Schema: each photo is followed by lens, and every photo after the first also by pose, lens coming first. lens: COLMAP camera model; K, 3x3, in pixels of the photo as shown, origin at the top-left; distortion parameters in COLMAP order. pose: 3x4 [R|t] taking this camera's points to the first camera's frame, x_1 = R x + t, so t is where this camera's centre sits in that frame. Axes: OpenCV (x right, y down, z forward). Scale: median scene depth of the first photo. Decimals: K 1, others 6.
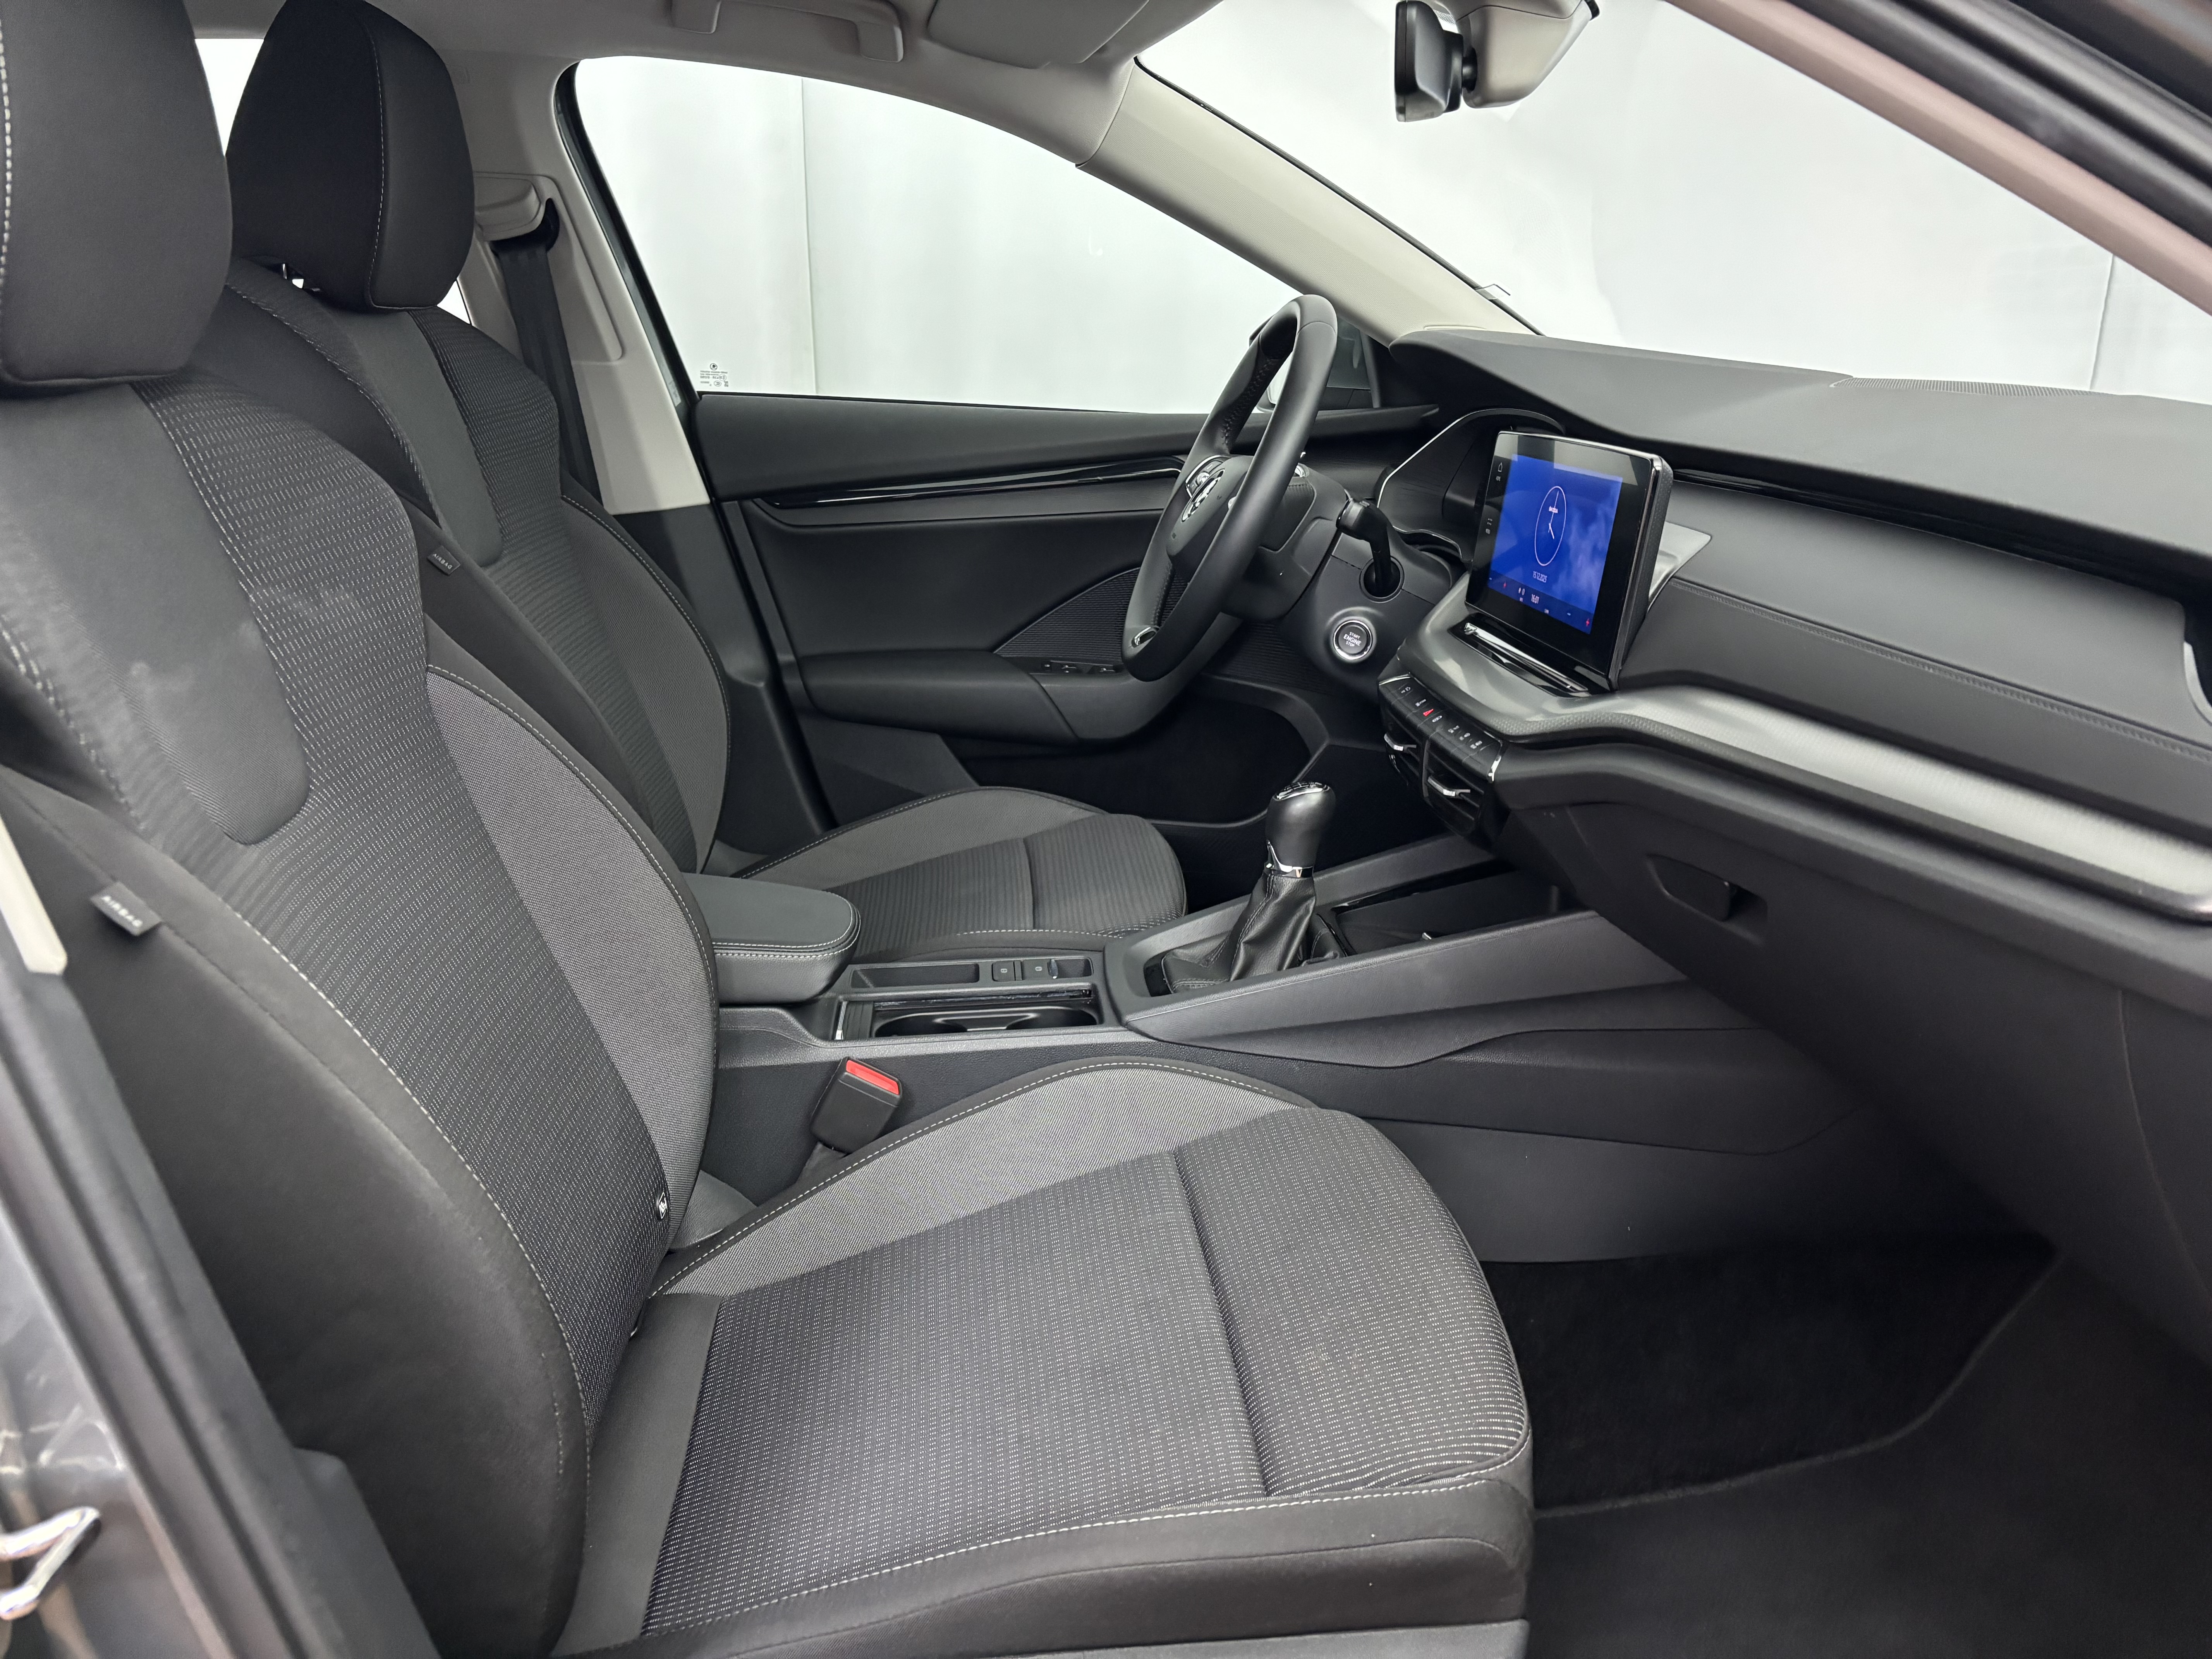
lens RADIAL K [[1693.2, 0, 1101.3], [0, 1693.2, 825.3], [0, 0, 1]] dist [0.052326, -0.063442]
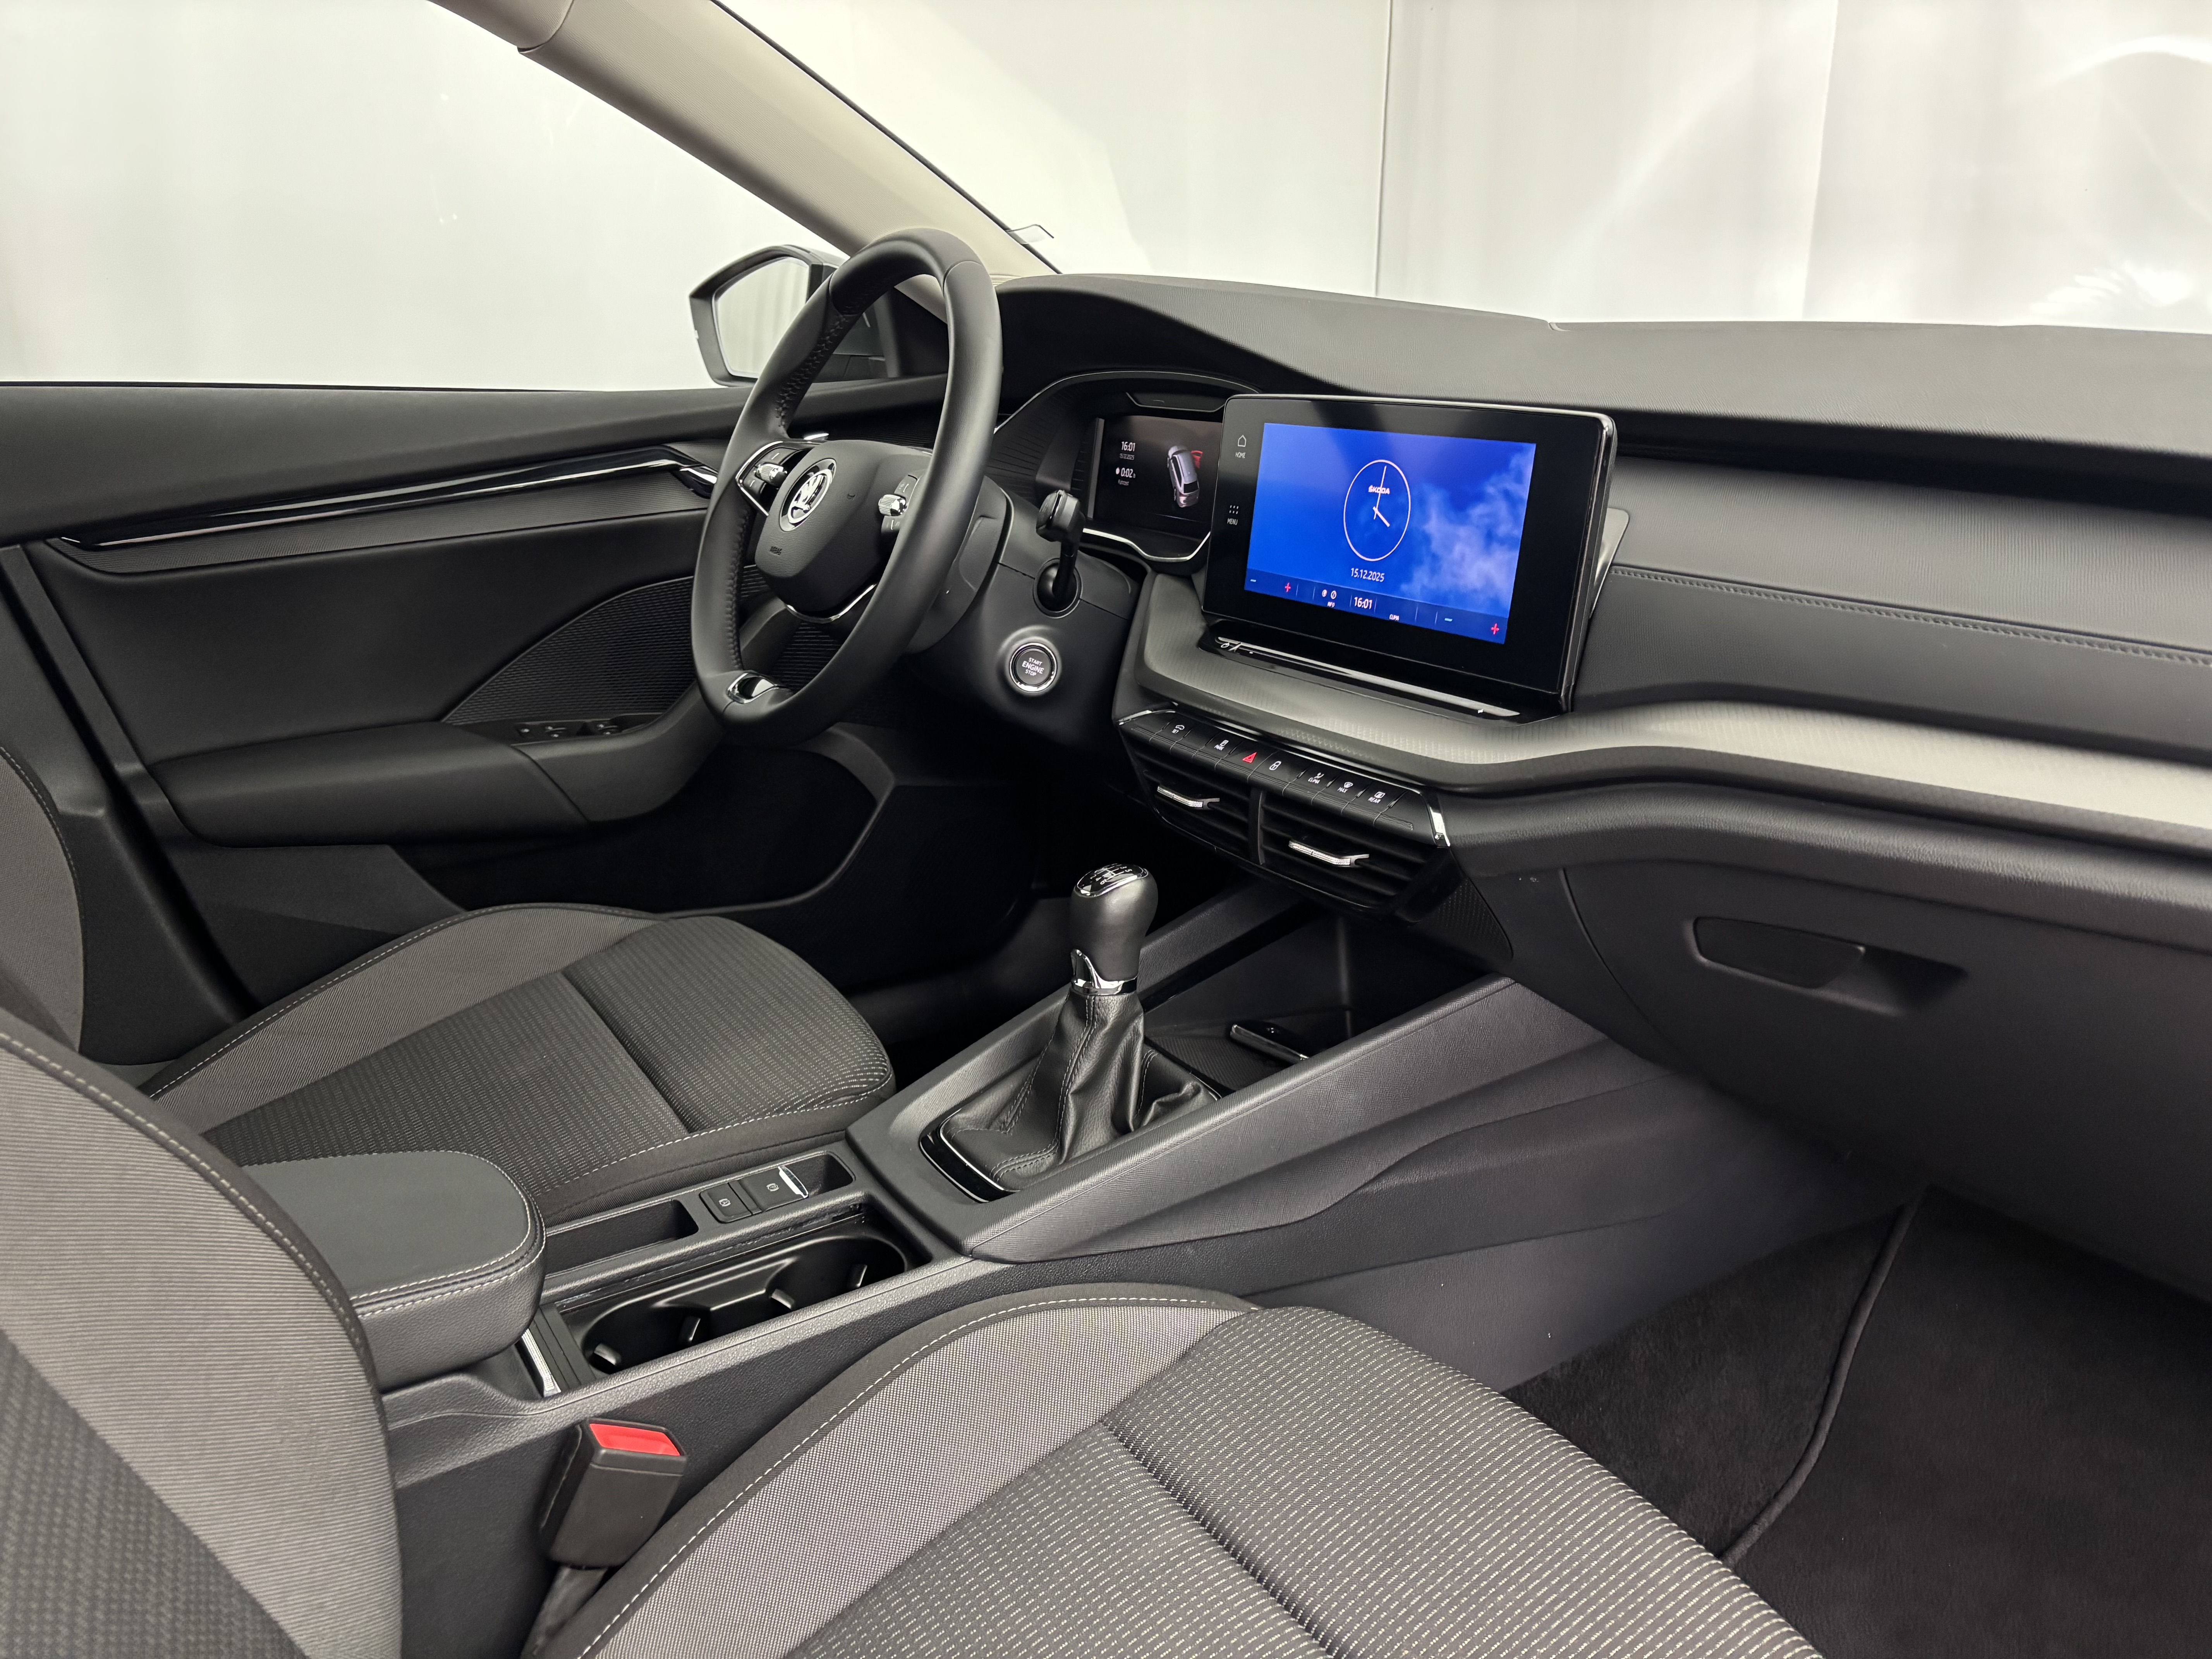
lens RADIAL K [[1693.2, 0, 1113.0], [0, 1693.2, 835.3], [0, 0, 1]] dist [0.052326, -0.063442]
pose [[0.889791, -0.147142, 0.431997, -0.209681], [0.138960, 0.989002, 0.050643, -0.080352], [-0.434697, 0.014969, 0.900452, 0.327727]]
